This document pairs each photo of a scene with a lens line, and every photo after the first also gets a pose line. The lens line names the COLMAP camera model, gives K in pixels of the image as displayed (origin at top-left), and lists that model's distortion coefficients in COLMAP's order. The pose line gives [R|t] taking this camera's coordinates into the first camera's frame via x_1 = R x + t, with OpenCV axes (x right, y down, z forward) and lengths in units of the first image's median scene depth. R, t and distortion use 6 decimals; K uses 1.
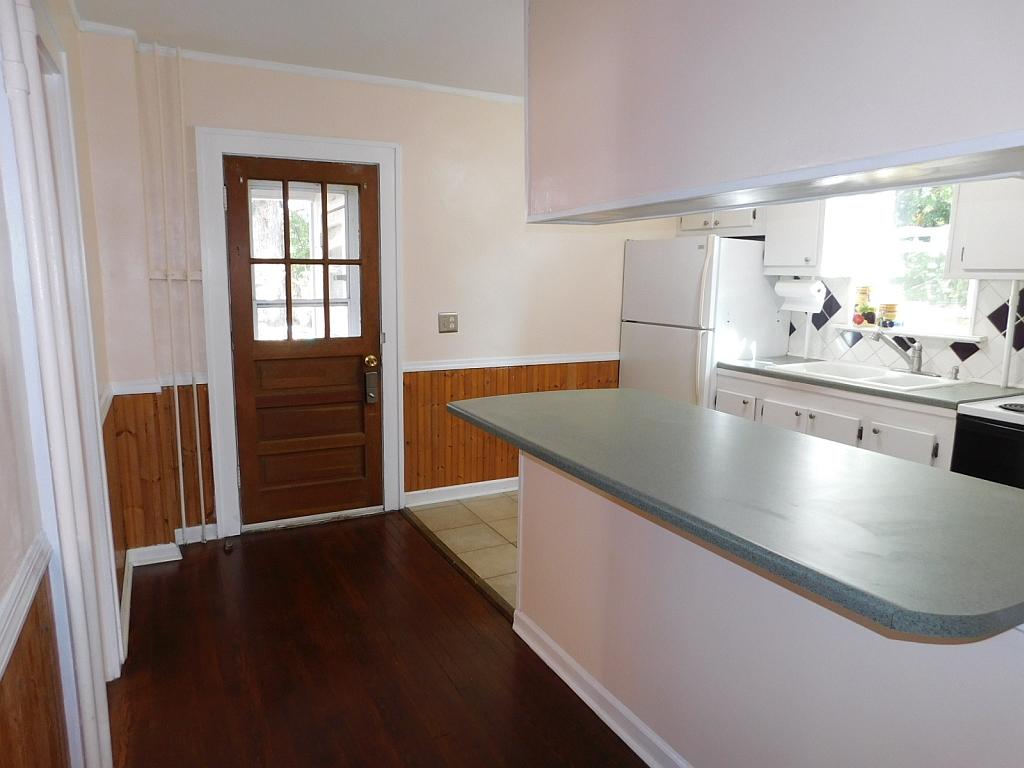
lens RADIAL K [[675.7, 0, 508.3], [0, 675.7, 383.9], [0, 0, 1]] dist [-0.062478, 0.046452]
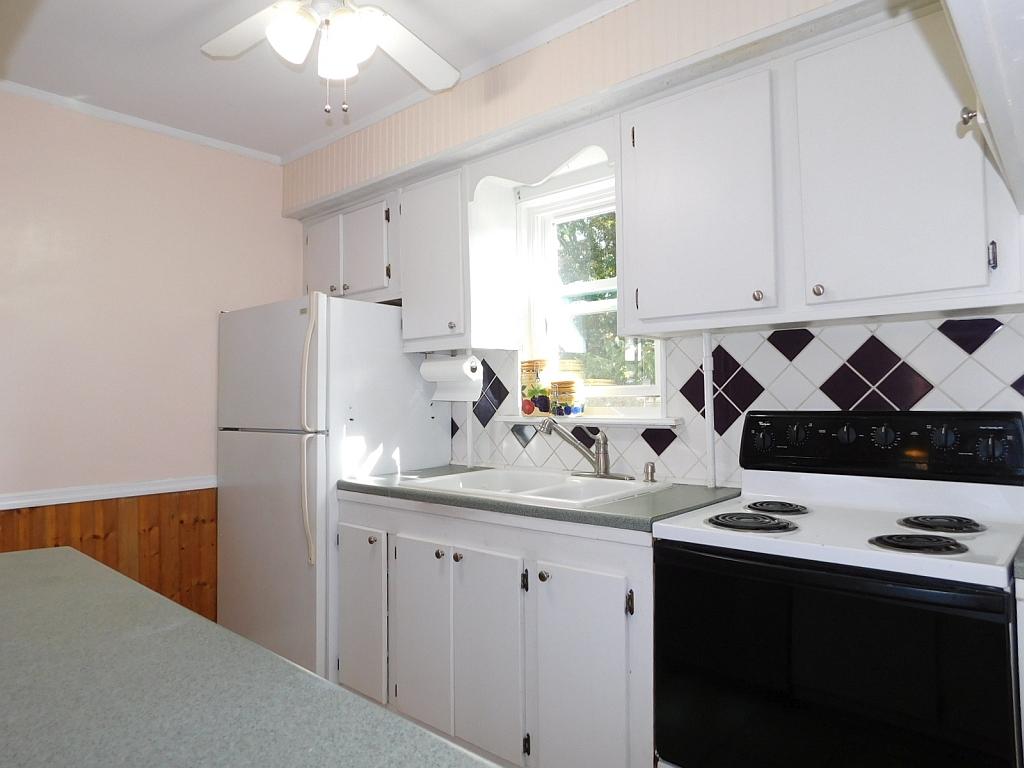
lens RADIAL K [[675.7, 0, 509.4], [0, 675.7, 385.1], [0, 0, 1]] dist [-0.062478, 0.046452]
pose [[0.936969, -0.020370, 0.348818, 0.261560], [0.083087, 0.982653, -0.165798, -0.001683], [-0.339390, 0.184330, 0.922408, 0.344020]]
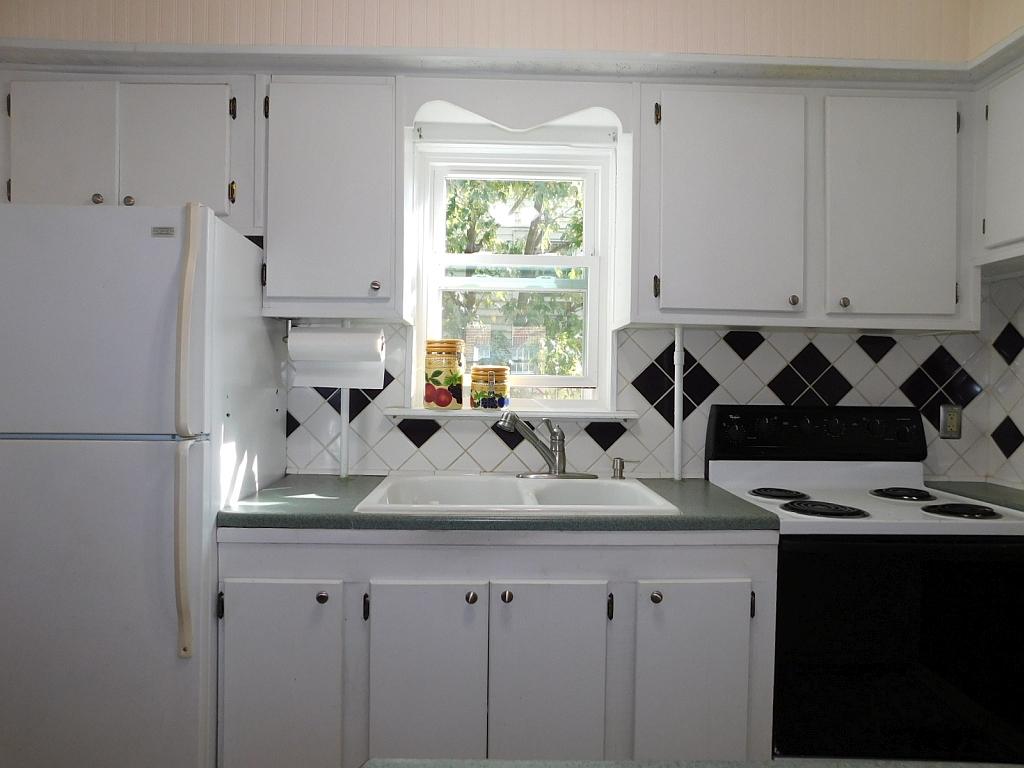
lens RADIAL K [[675.7, 0, 509.2], [0, 675.7, 381.3], [0, 0, 1]] dist [-0.062478, 0.046452]
pose [[0.434935, -0.004020, 0.900453, 0.023899], [0.139588, 0.988203, -0.063011, -0.067232], [-0.889577, 0.153099, 0.430365, 0.710714]]
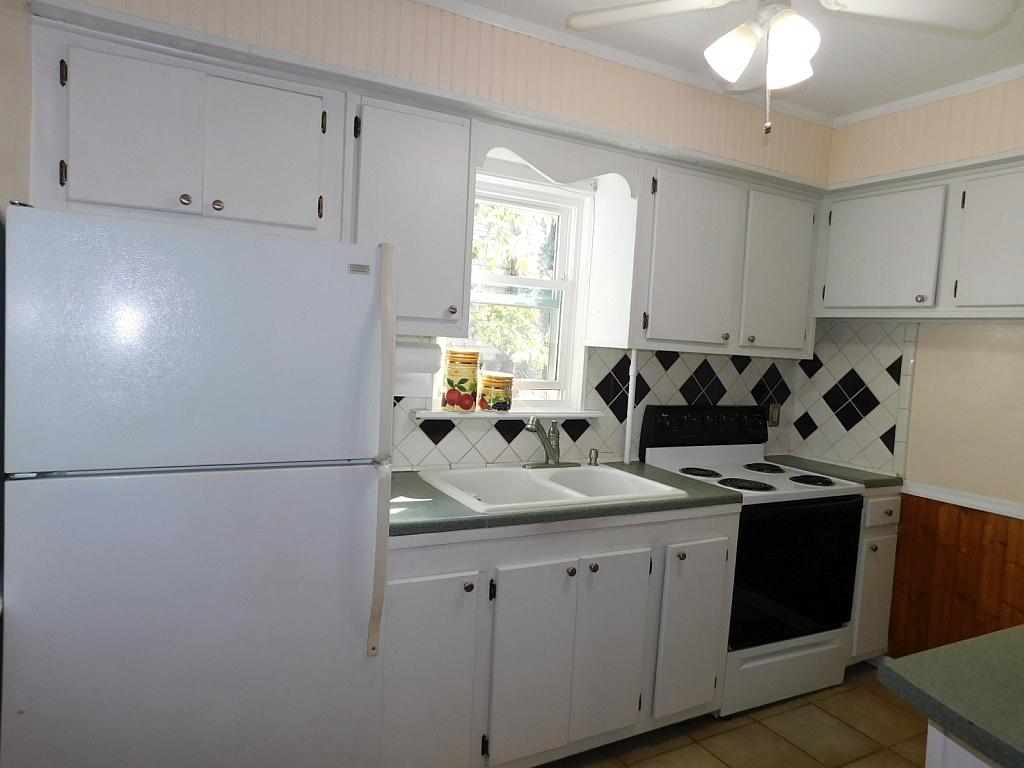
lens RADIAL K [[675.7, 0, 511.3], [0, 675.7, 384.5], [0, 0, 1]] dist [-0.062478, 0.046452]
pose [[-0.016126, -0.078024, 0.996821, -0.145918], [0.106830, 0.991110, 0.079305, -0.166132], [-0.994147, 0.107769, -0.007647, 0.981622]]
